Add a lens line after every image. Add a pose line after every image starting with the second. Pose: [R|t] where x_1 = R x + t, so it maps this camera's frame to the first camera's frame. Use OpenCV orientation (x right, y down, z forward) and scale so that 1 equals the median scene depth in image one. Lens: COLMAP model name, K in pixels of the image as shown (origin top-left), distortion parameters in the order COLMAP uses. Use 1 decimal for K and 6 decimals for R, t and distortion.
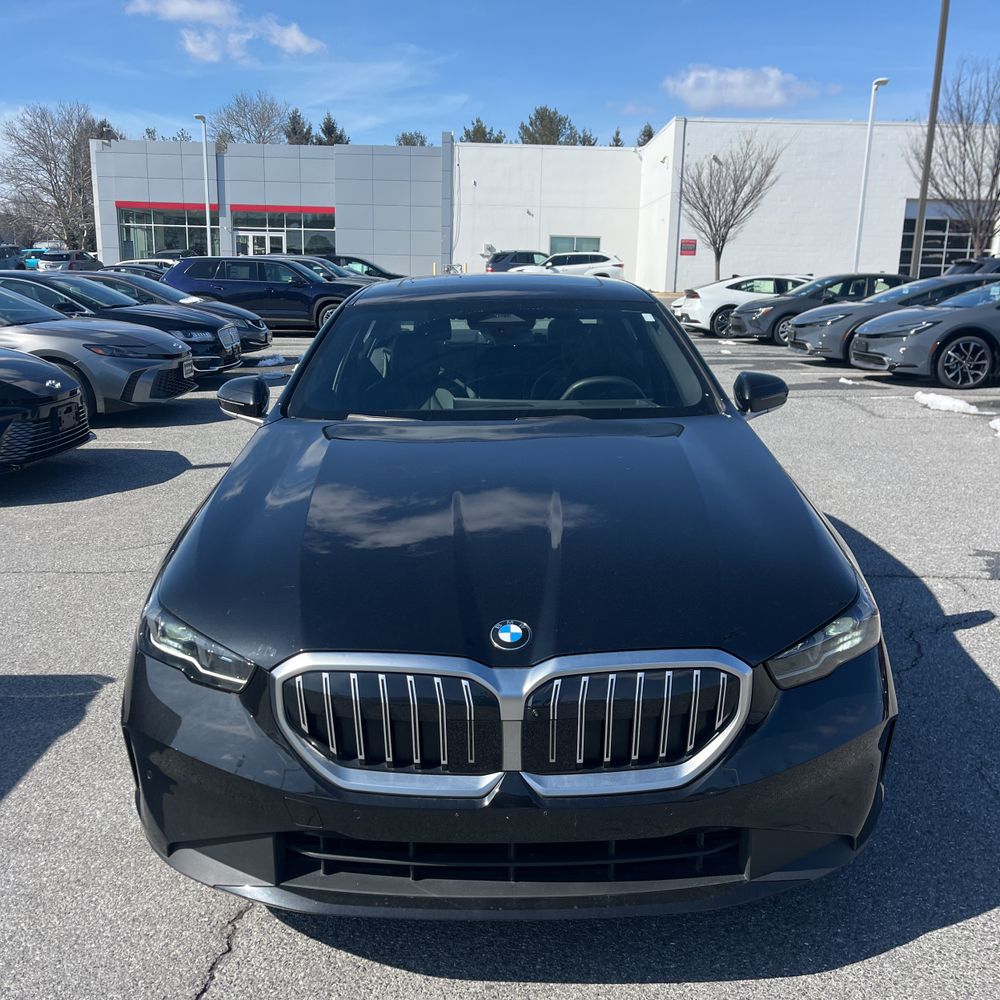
lens RADIAL K [[998.1, 0, 500.0], [0, 998.1, 500.0], [0, 0, 1]] dist [0.013216, 0.016995]
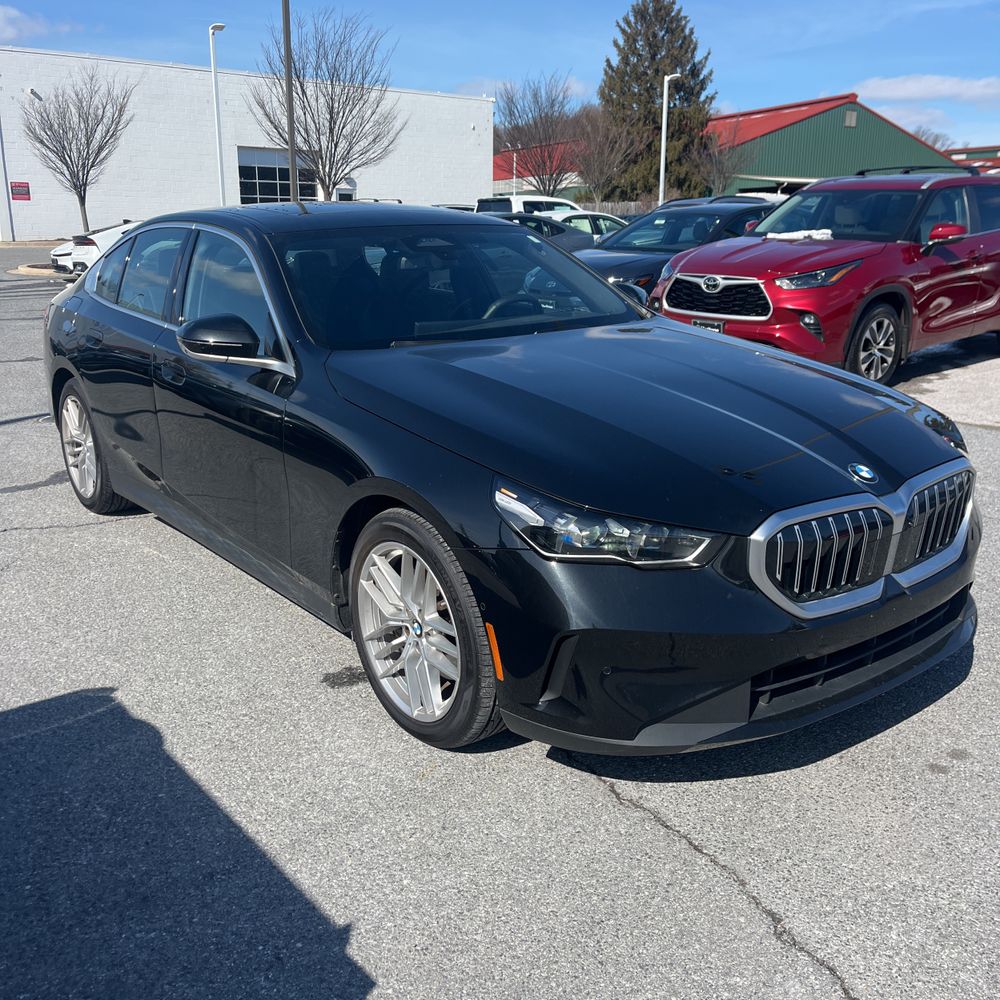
lens RADIAL K [[996.4, 0, 500.0], [0, 996.4, 500.0], [0, 0, 1]] dist [0.011074, 0.002698]
pose [[0.802183, -0.173671, 0.571262, -0.597737], [0.144605, 0.984789, 0.096330, -0.010725], [-0.579302, 0.005334, 0.815095, 0.128552]]
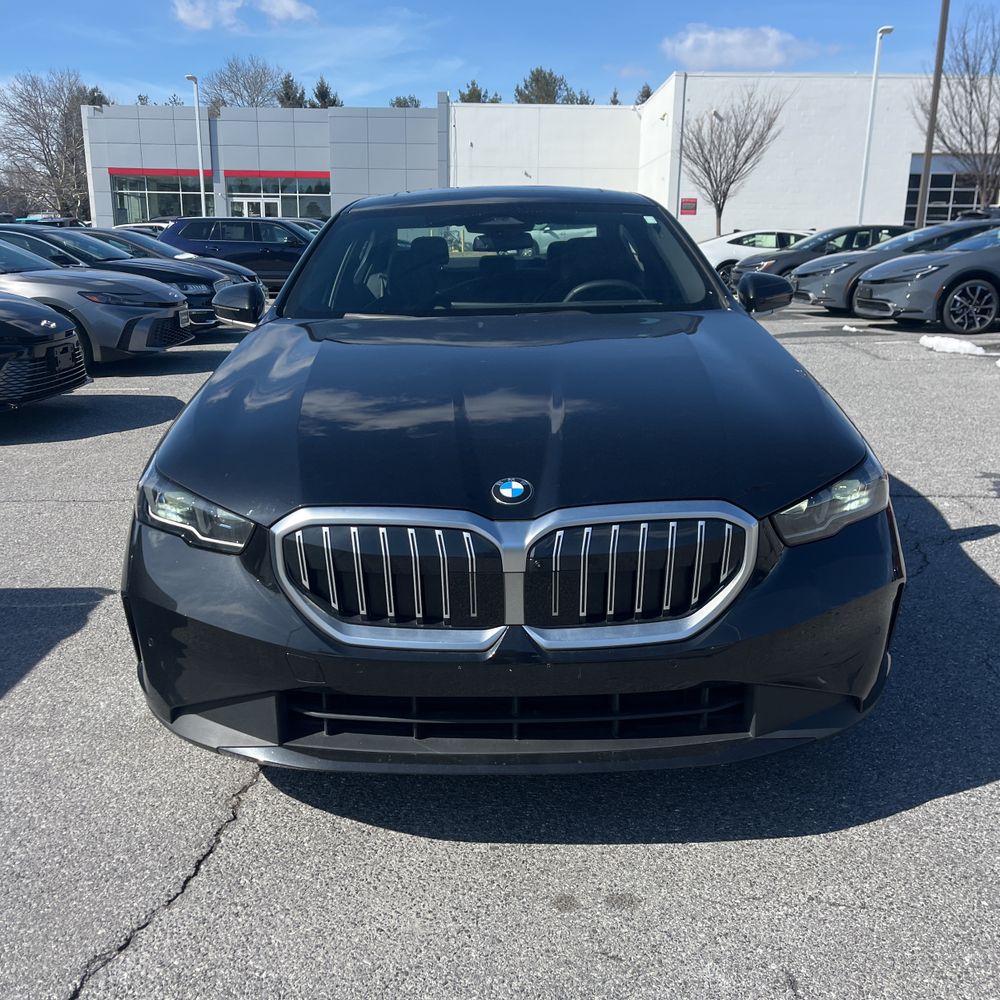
lens RADIAL K [[998.7, 0, 489.0], [0, 998.7, 504.2], [0, 0, 1]] dist [0.037960, -0.045019]
pose [[0.999898, -0.009163, -0.010965, -0.000801], [0.009549, 0.999320, 0.035601, 0.062359], [0.010632, -0.035702, 0.999306, 0.006418]]
